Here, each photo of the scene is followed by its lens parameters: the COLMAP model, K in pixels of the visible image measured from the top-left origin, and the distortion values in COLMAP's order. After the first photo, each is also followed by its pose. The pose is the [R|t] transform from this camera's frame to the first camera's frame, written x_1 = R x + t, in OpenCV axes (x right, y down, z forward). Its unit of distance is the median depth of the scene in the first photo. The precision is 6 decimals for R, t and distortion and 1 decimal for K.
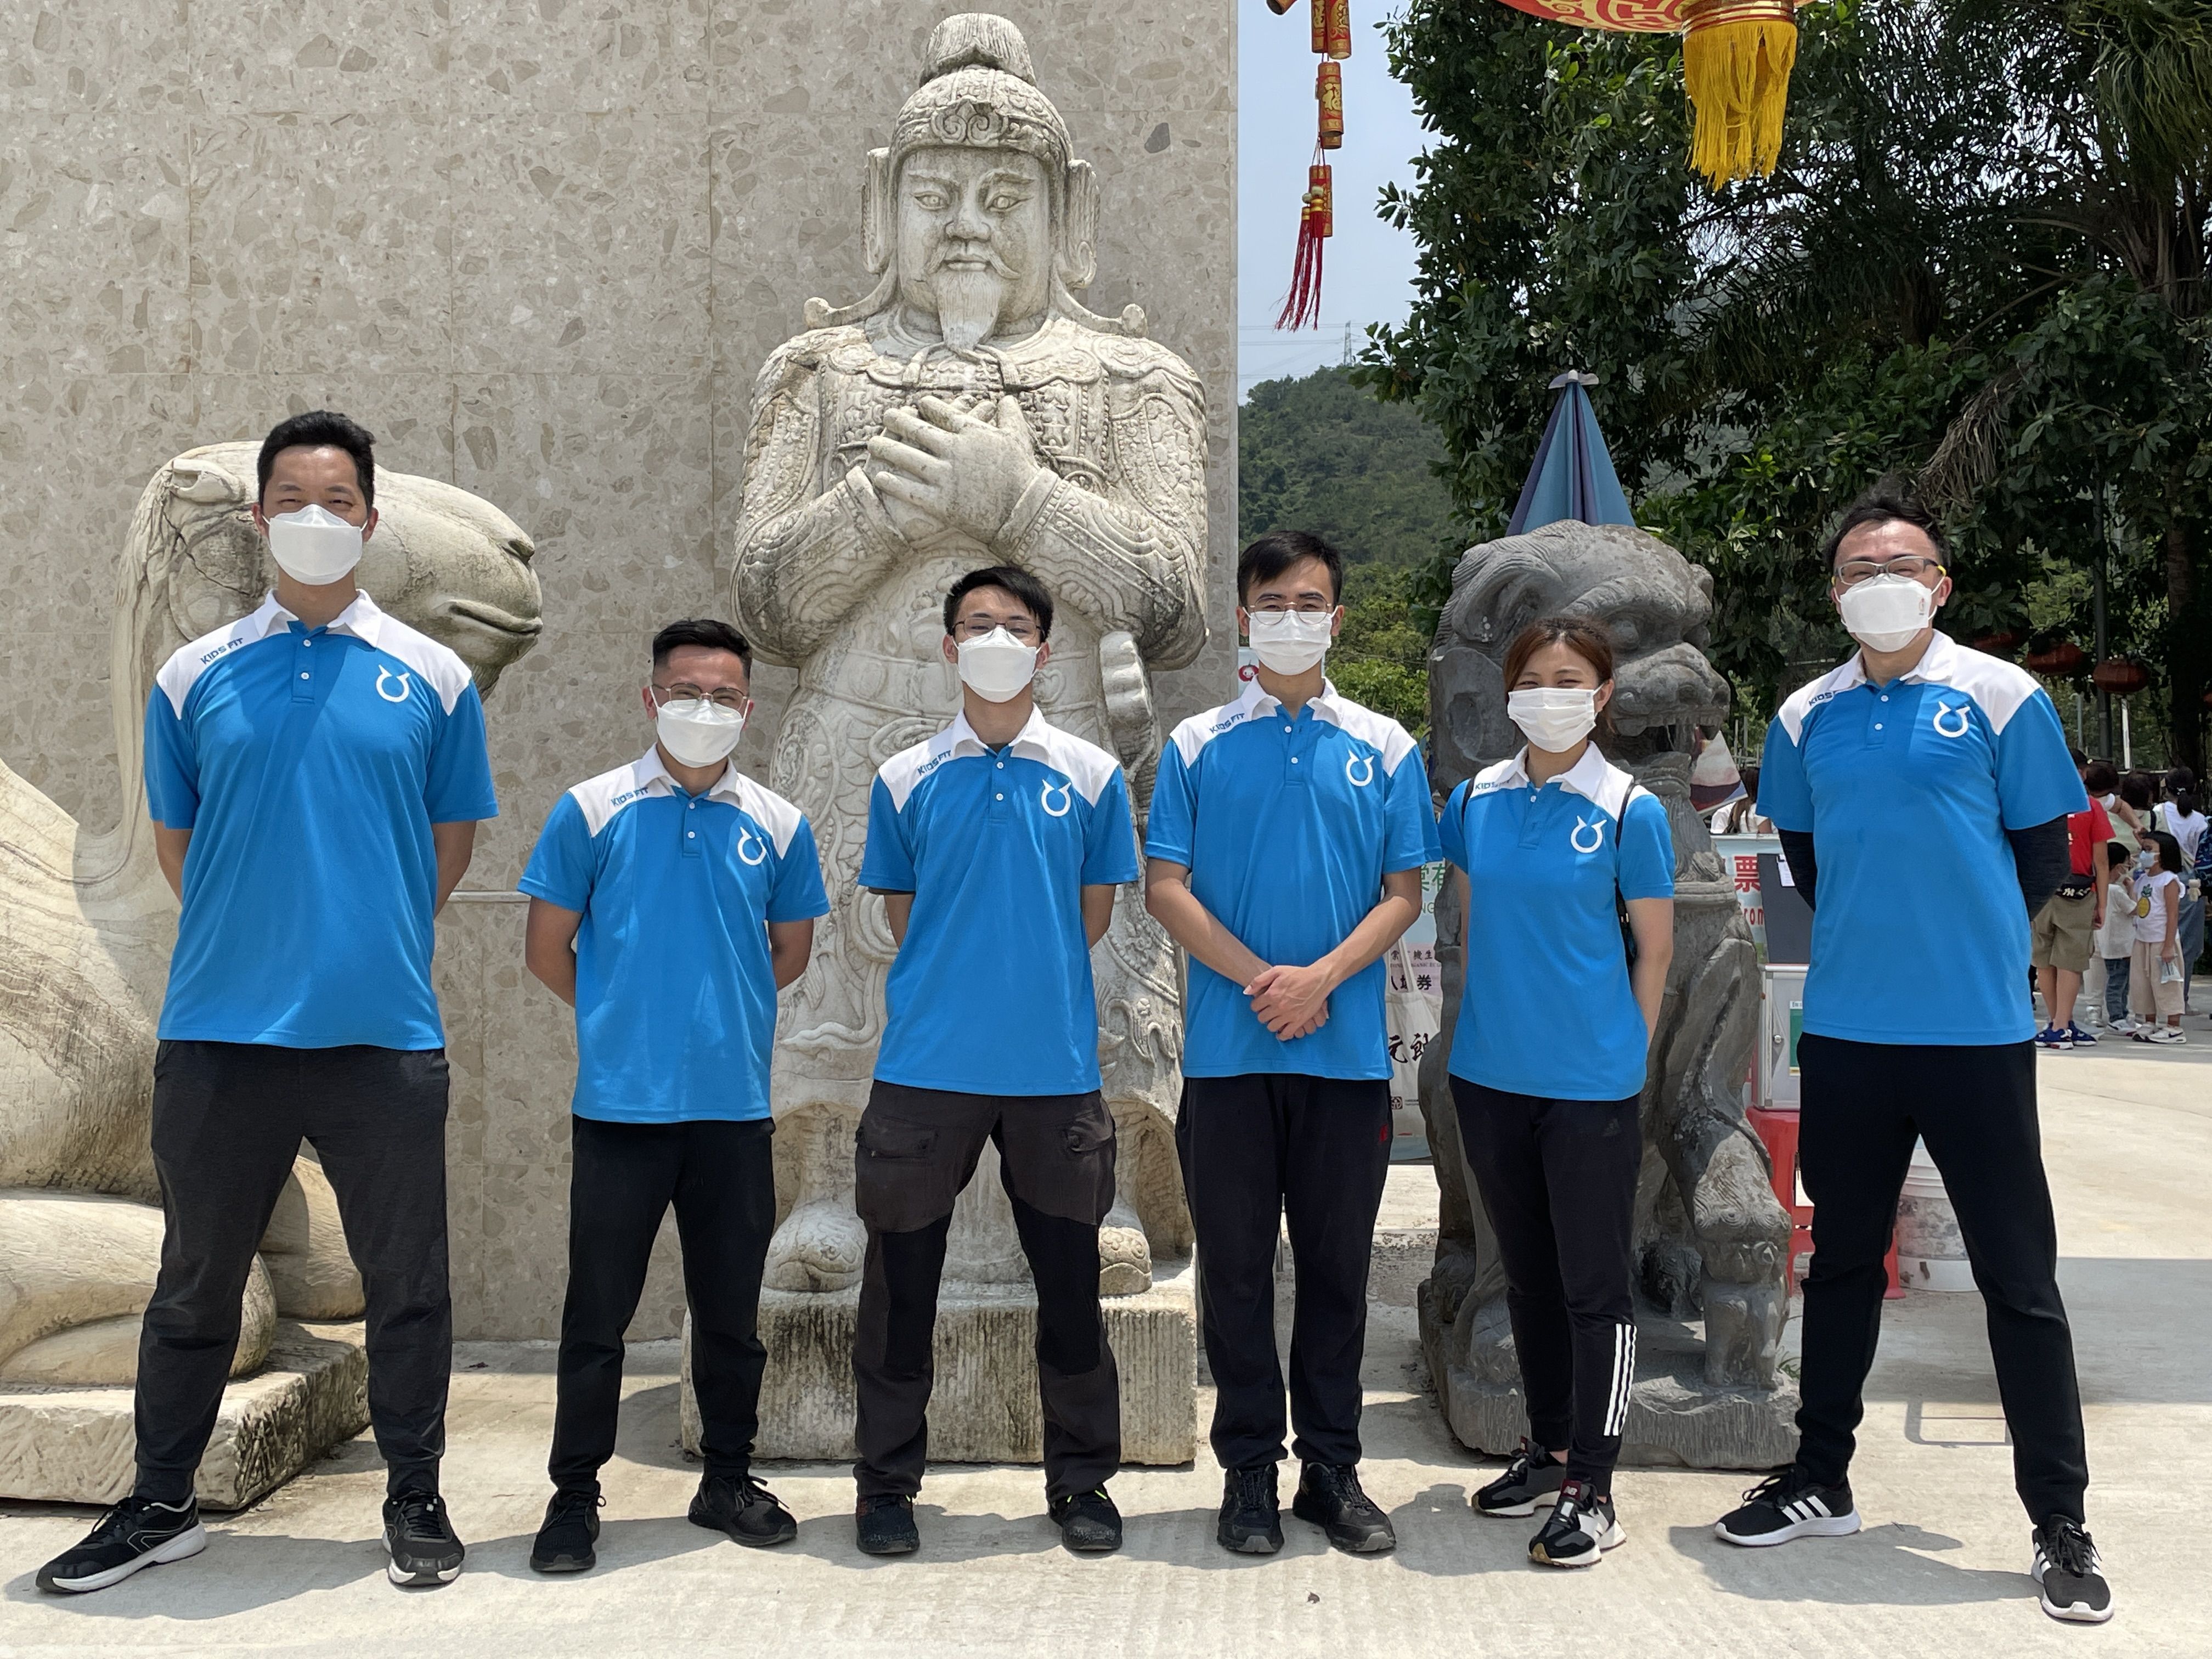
lens RADIAL K [[2464.6, 0, 1064.0], [0, 2464.6, 826.9], [0, 0, 1]] dist [0.059139, 0.000000]
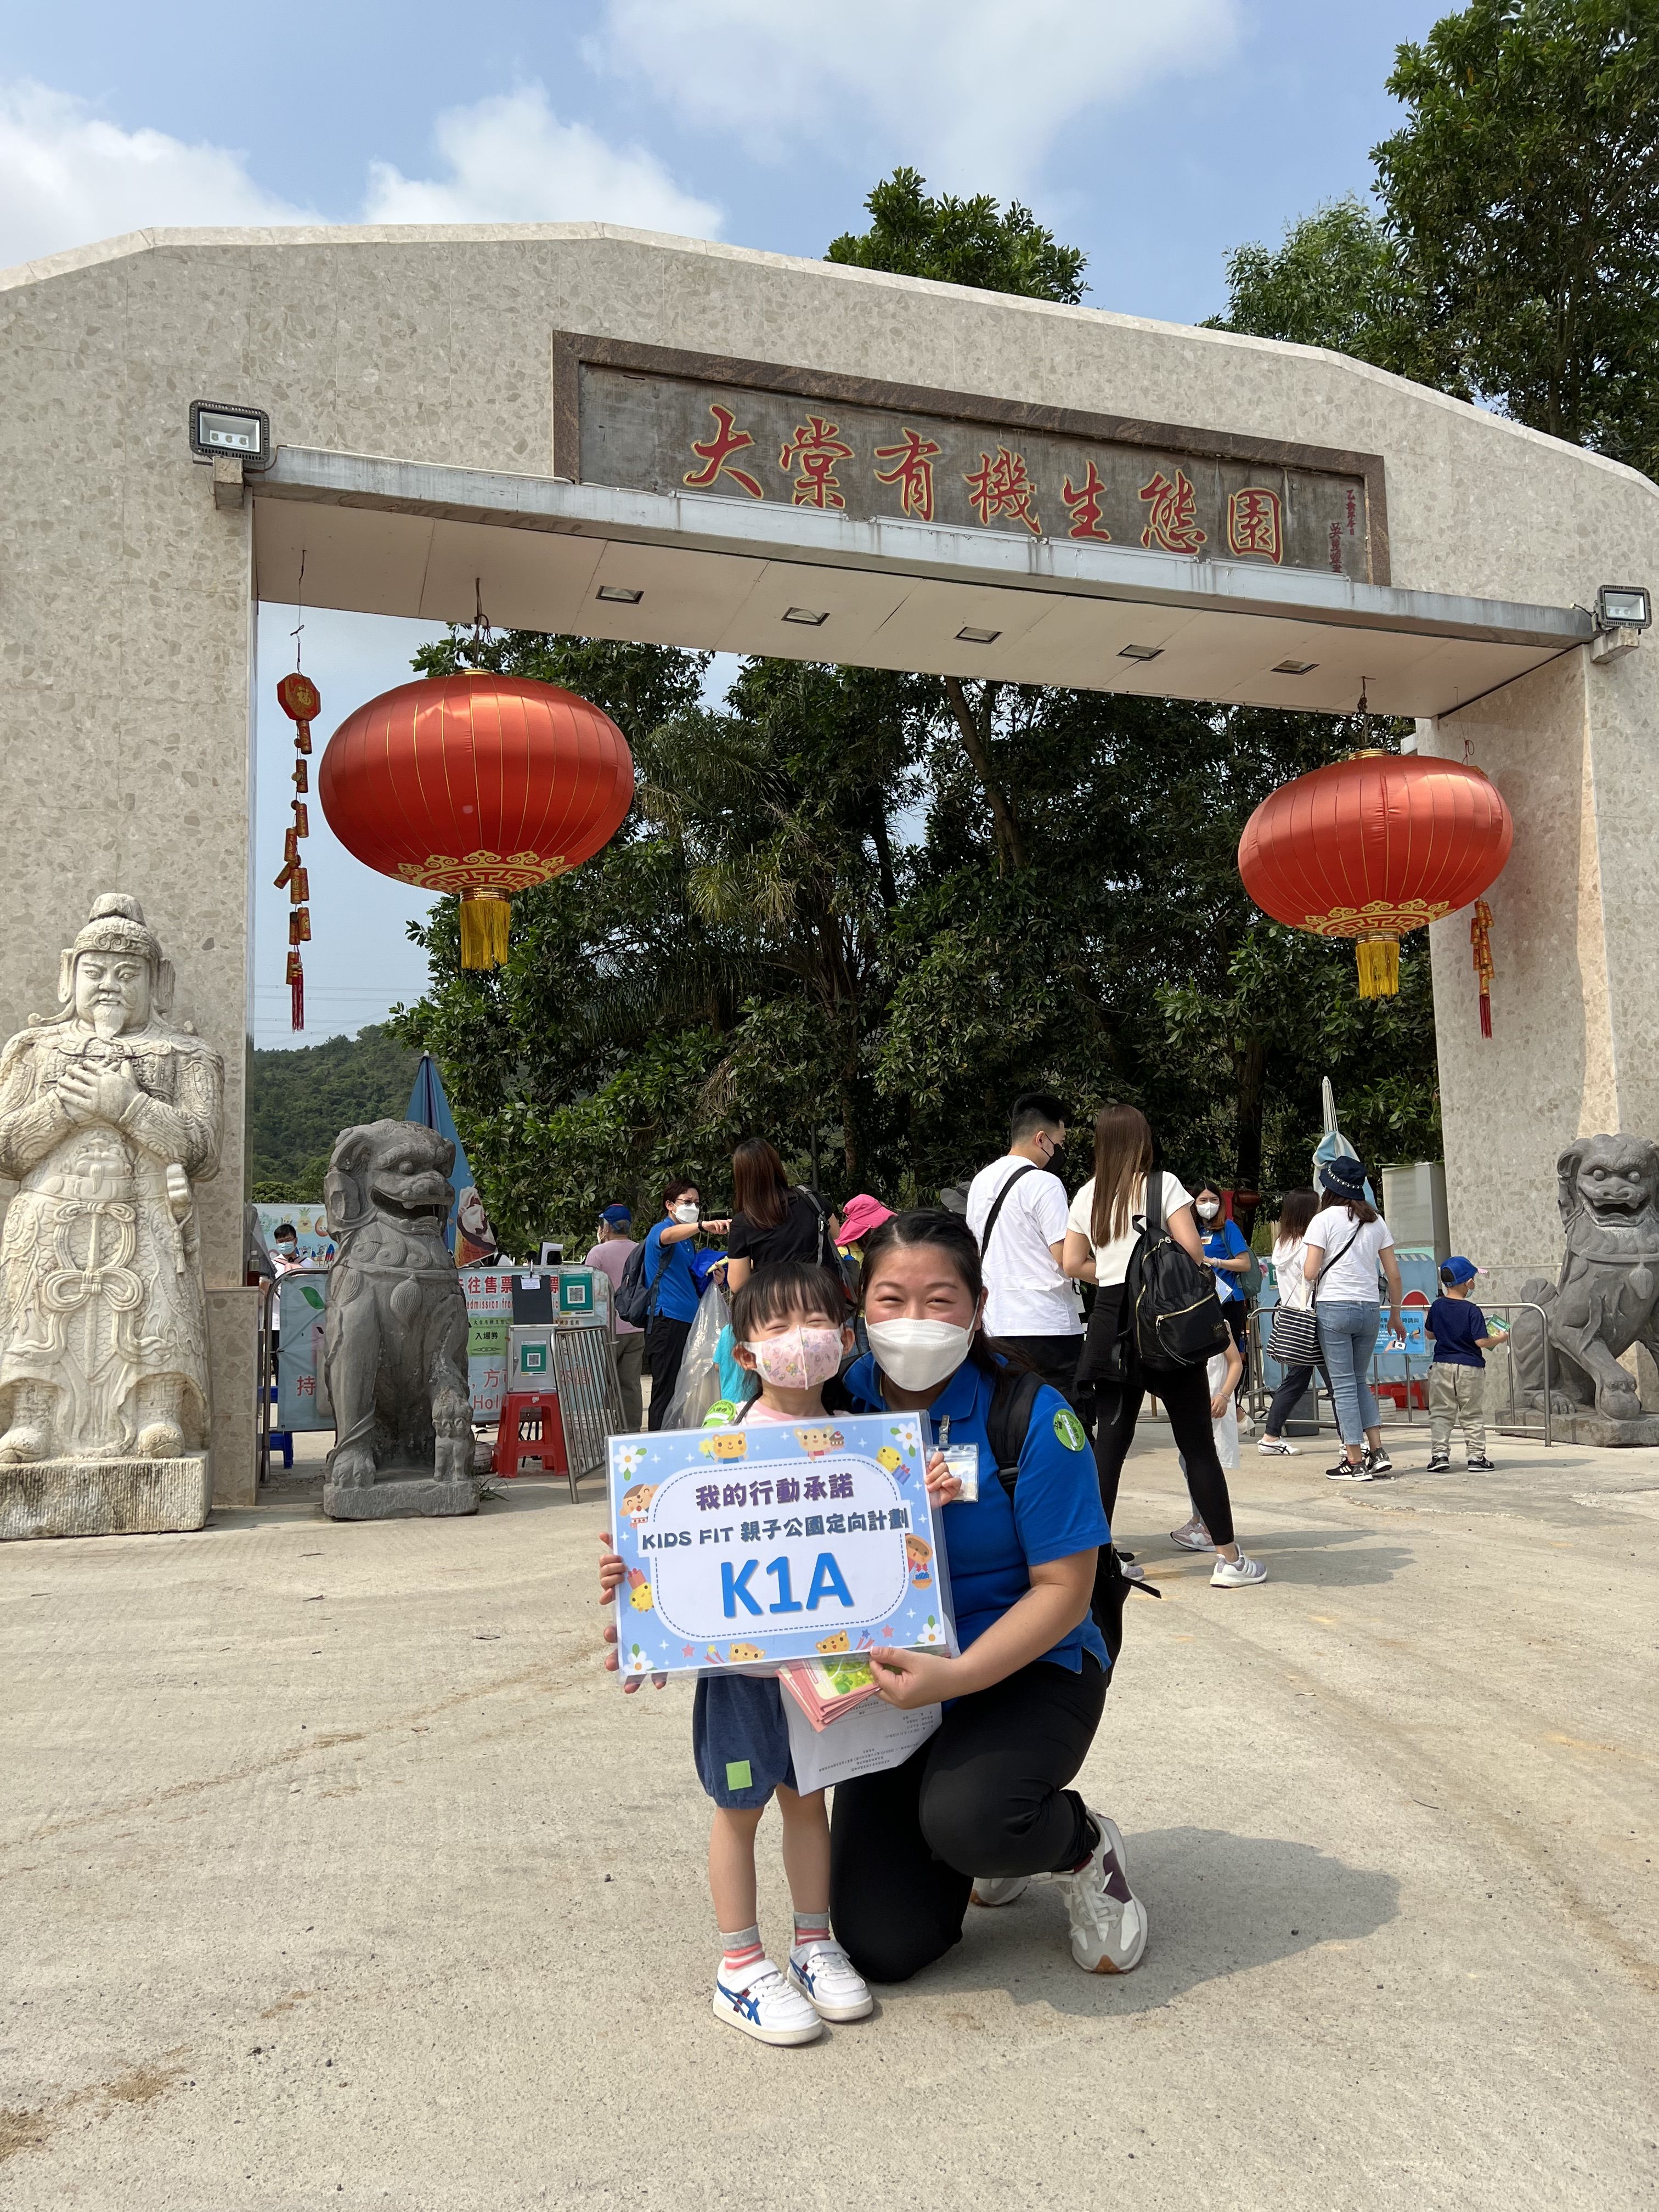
lens RADIAL K [[1707.6, 0, 831.7], [0, 1707.6, 1108.2], [0, 0, 1]] dist [0.027424, -0.030859]
pose [[0.943123, 0.015548, 0.332081, 0.061229], [0.028564, 0.991422, -0.127542, 0.081332], [-0.331215, 0.129774, 0.934588, -0.628035]]
